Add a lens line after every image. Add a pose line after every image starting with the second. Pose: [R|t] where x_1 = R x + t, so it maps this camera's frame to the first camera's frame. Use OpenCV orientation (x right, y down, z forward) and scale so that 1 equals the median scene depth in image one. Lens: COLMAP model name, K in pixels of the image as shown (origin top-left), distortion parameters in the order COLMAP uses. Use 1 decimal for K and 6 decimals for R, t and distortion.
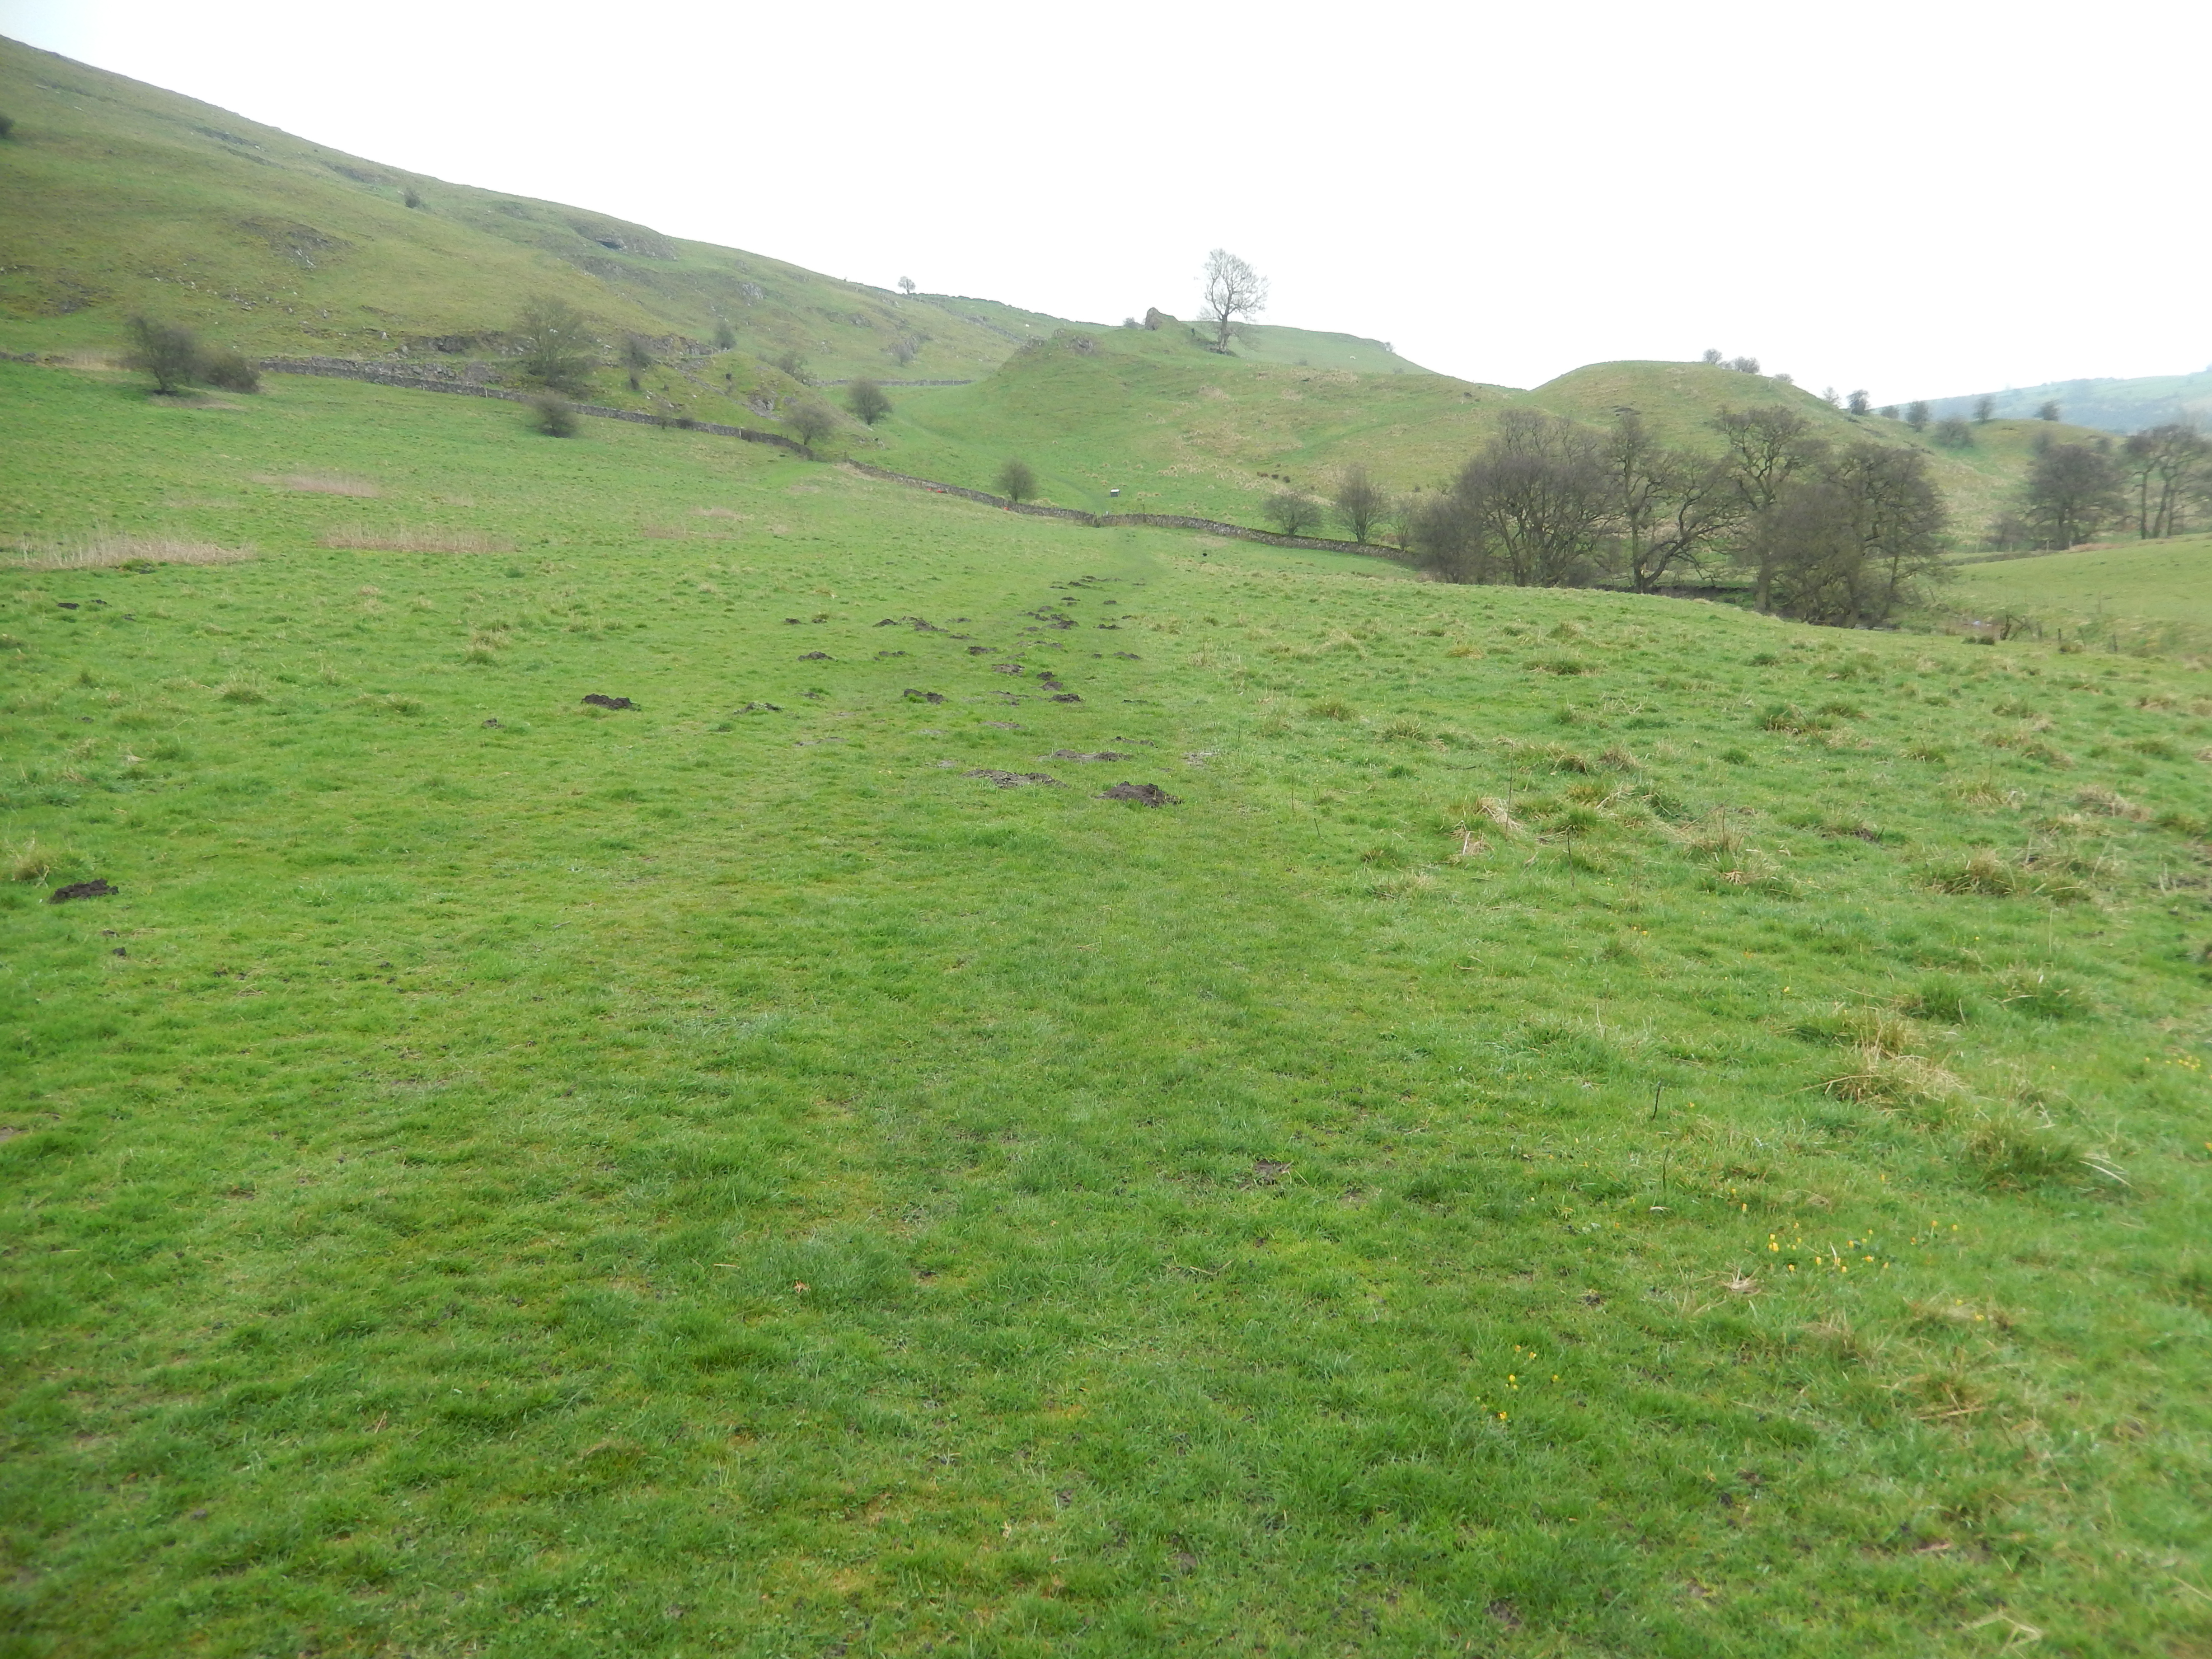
lens RADIAL K [[1723.9, 0, 1106.0], [0, 1723.9, 829.5], [0, 0, 1]] dist [-0.058305, 0.000442]
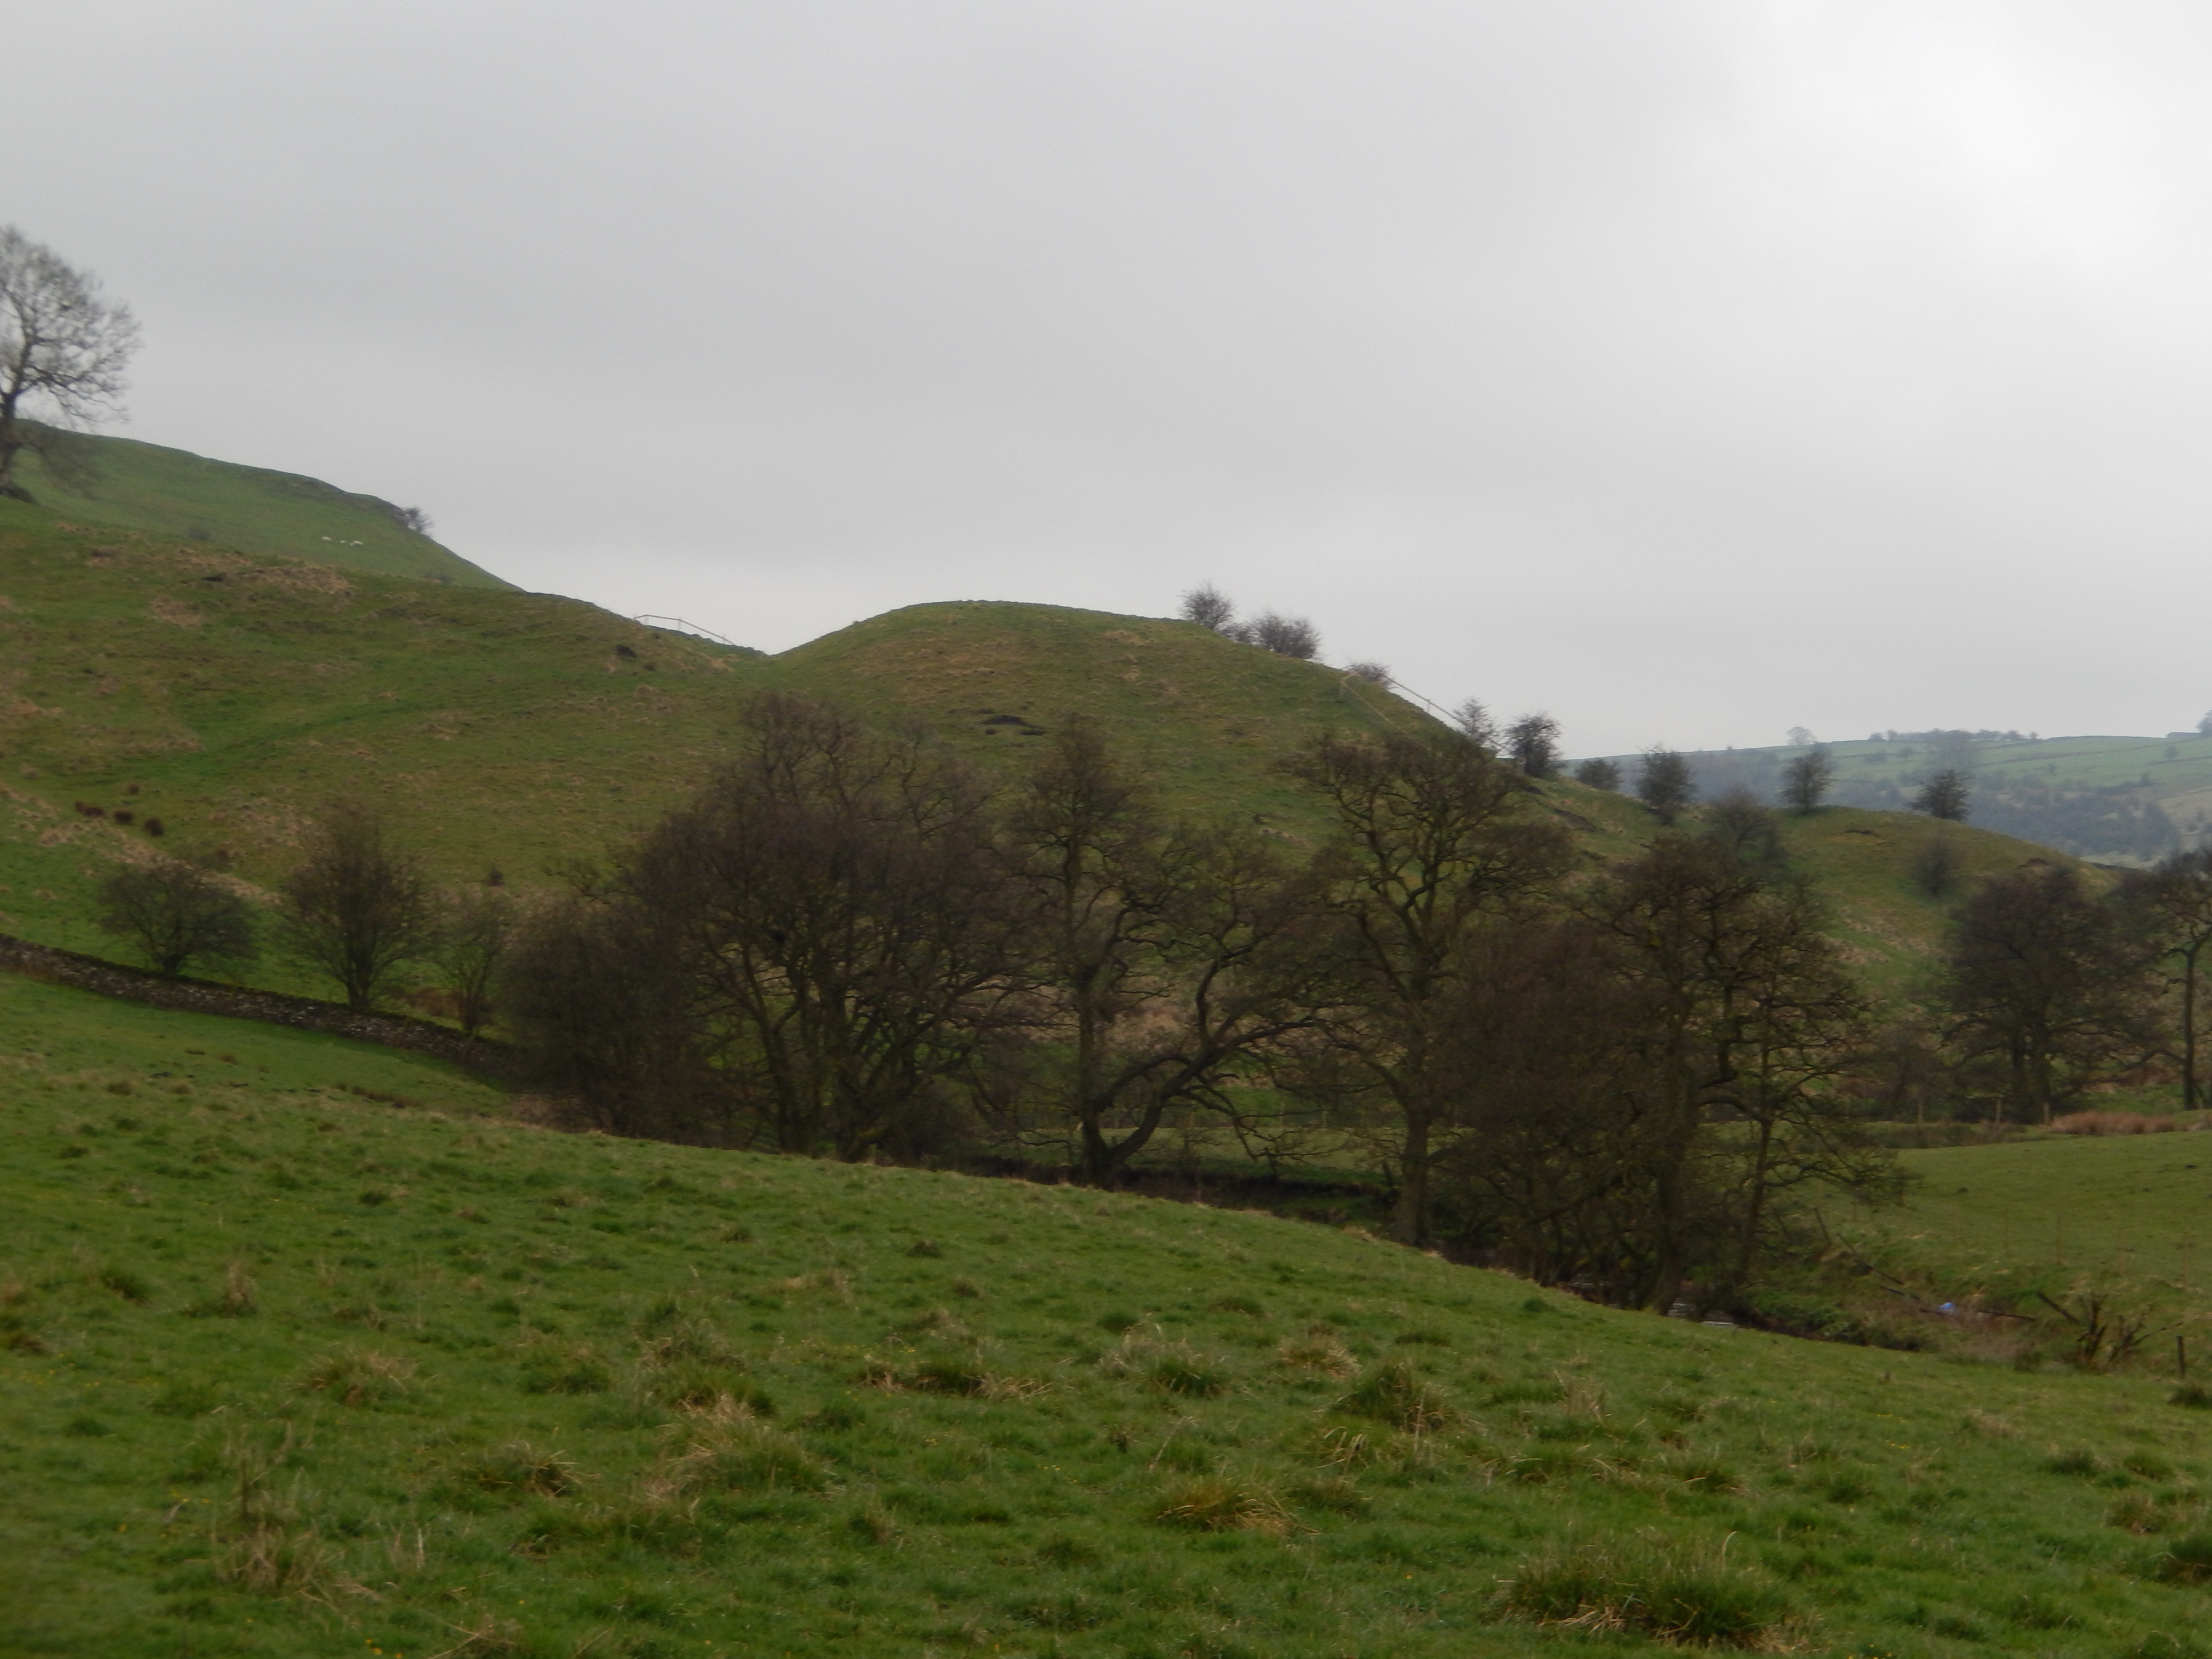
lens RADIAL K [[4327.1, 0, 1106.0], [0, 4327.1, 829.5], [0, 0, 1]] dist [-0.024128, -0.294899]
pose [[0.943163, 0.079822, 0.322603, -0.005091], [-0.012222, 0.978401, -0.206354, -0.011583], [-0.332107, 0.190683, 0.923767, 0.063661]]
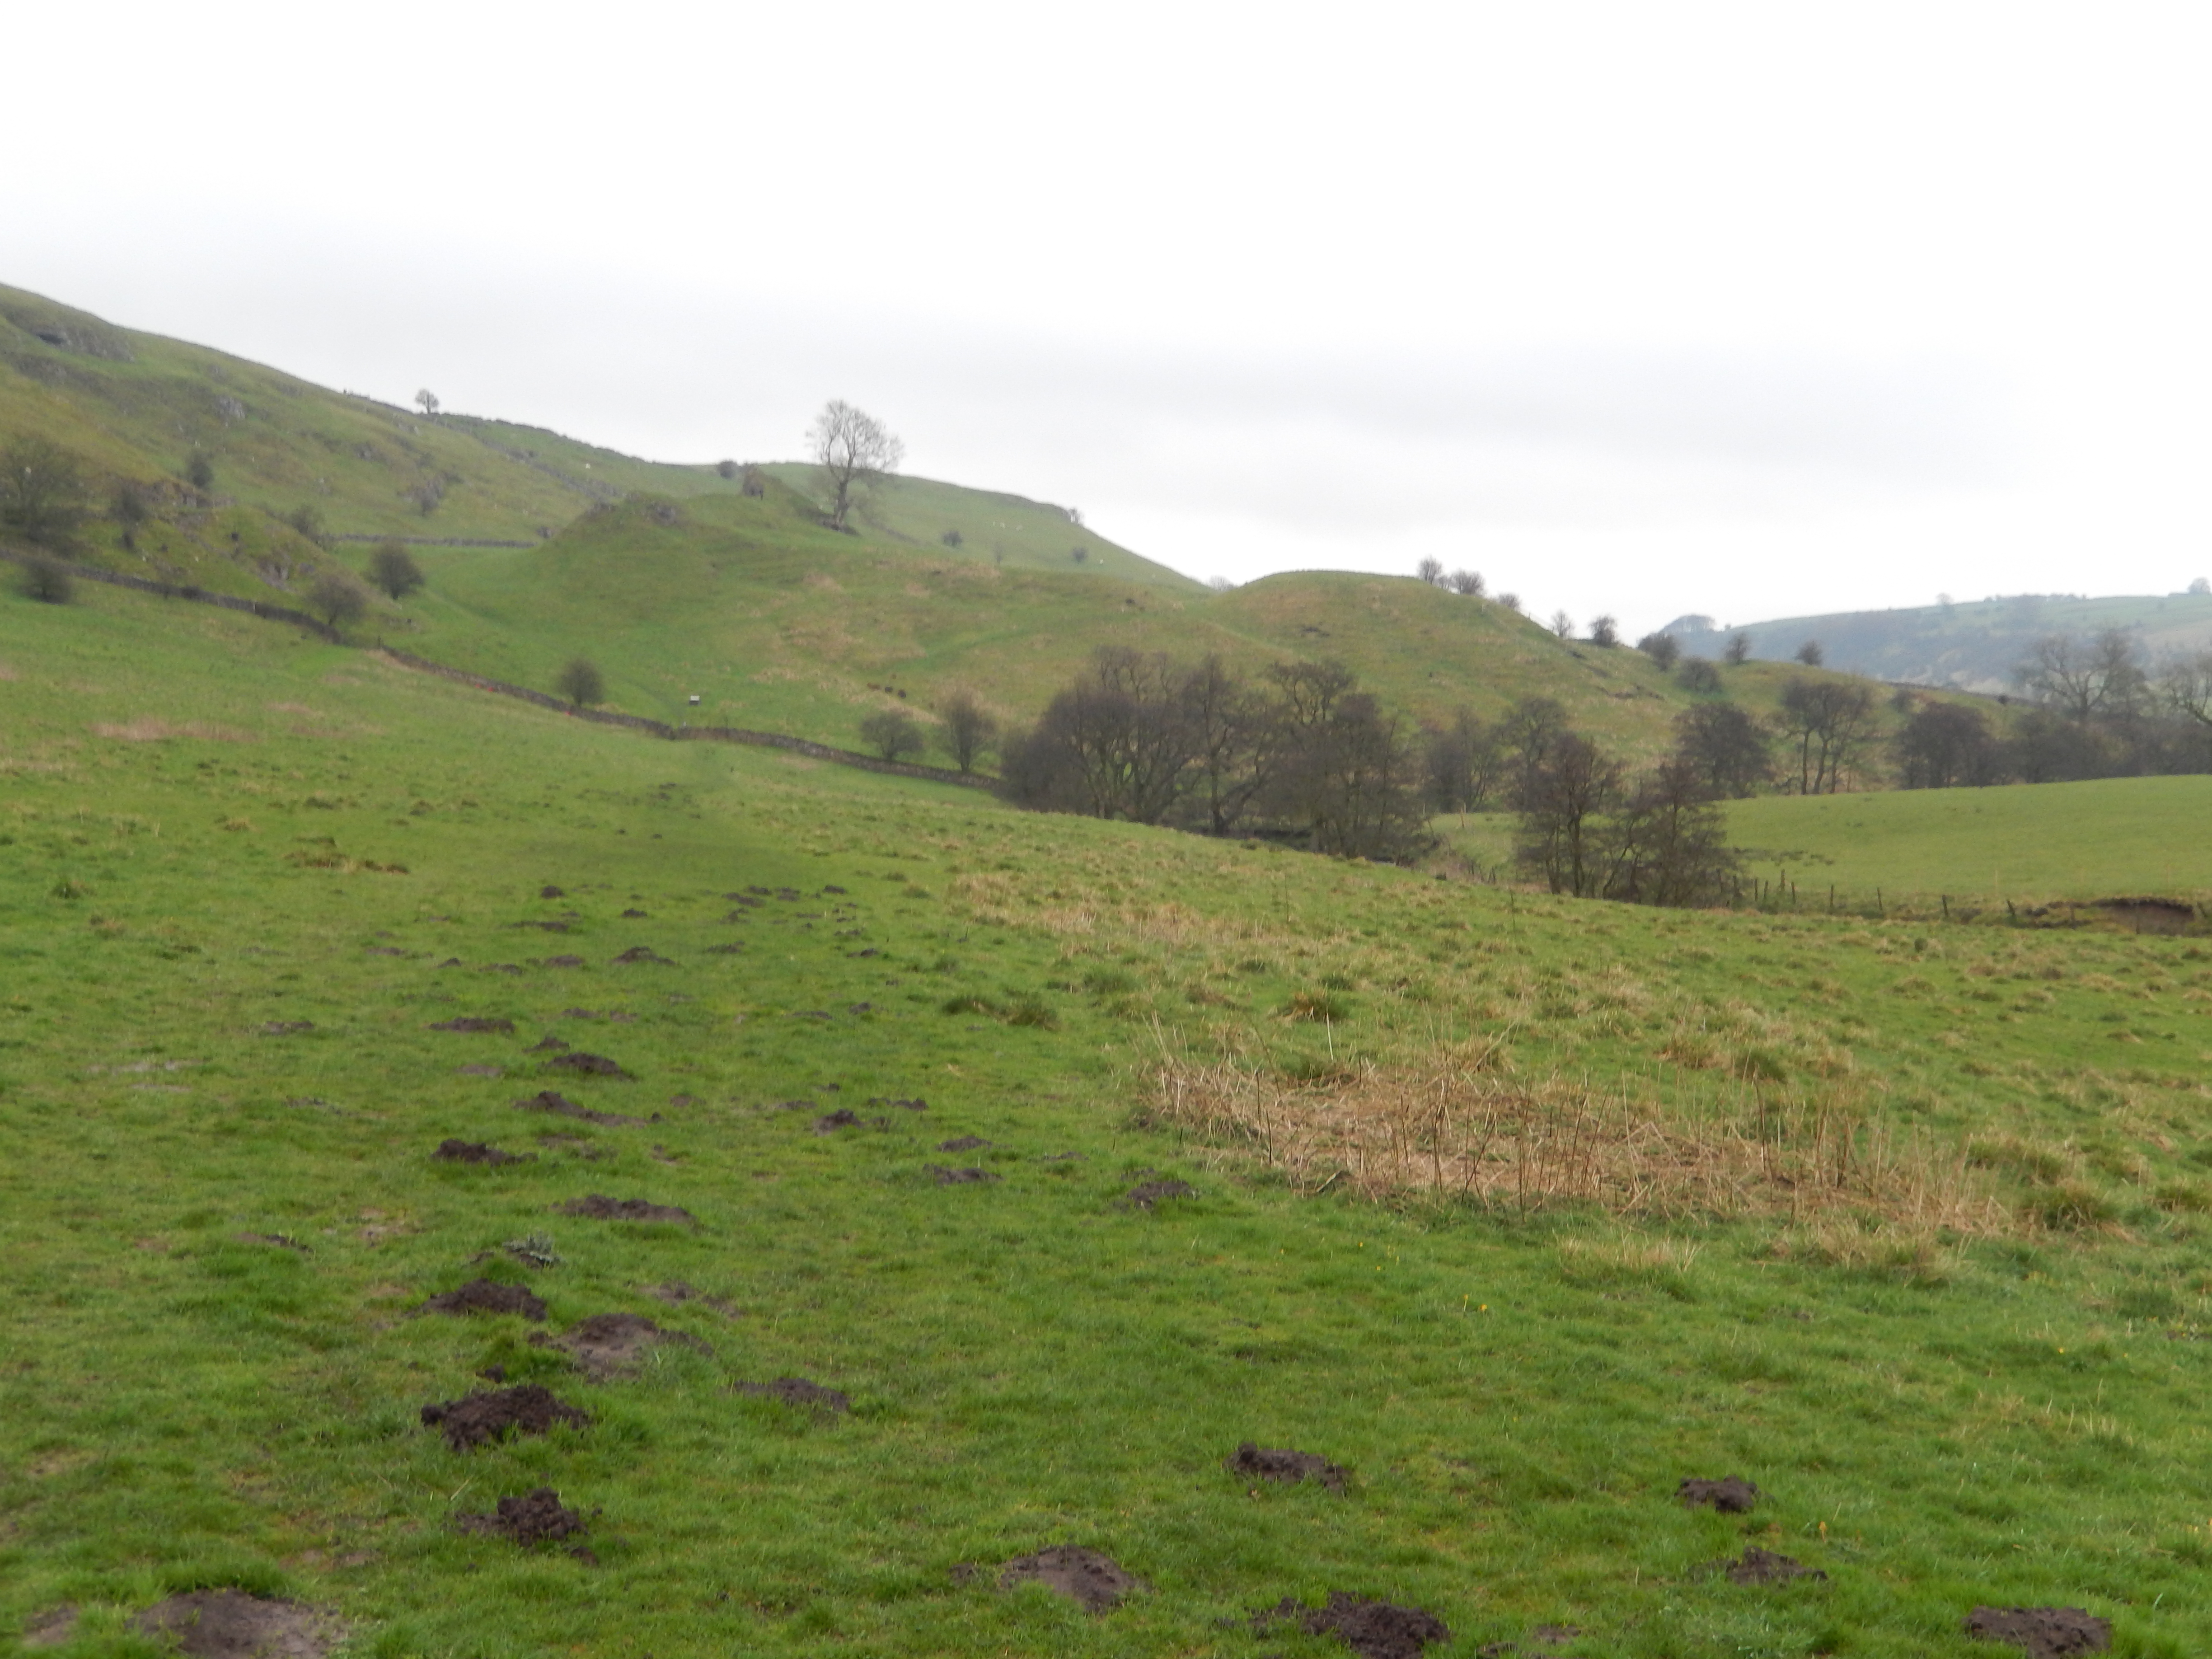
lens RADIAL K [[2955.1, 0, 1133.3], [0, 2955.1, 865.1], [0, 0, 1]] dist [-0.096105, -0.044150]
pose [[0.986727, 0.045585, 0.155858, -0.004947], [-0.024676, 0.990736, -0.133543, 0.086409], [-0.160501, 0.127924, 0.978711, -0.524744]]
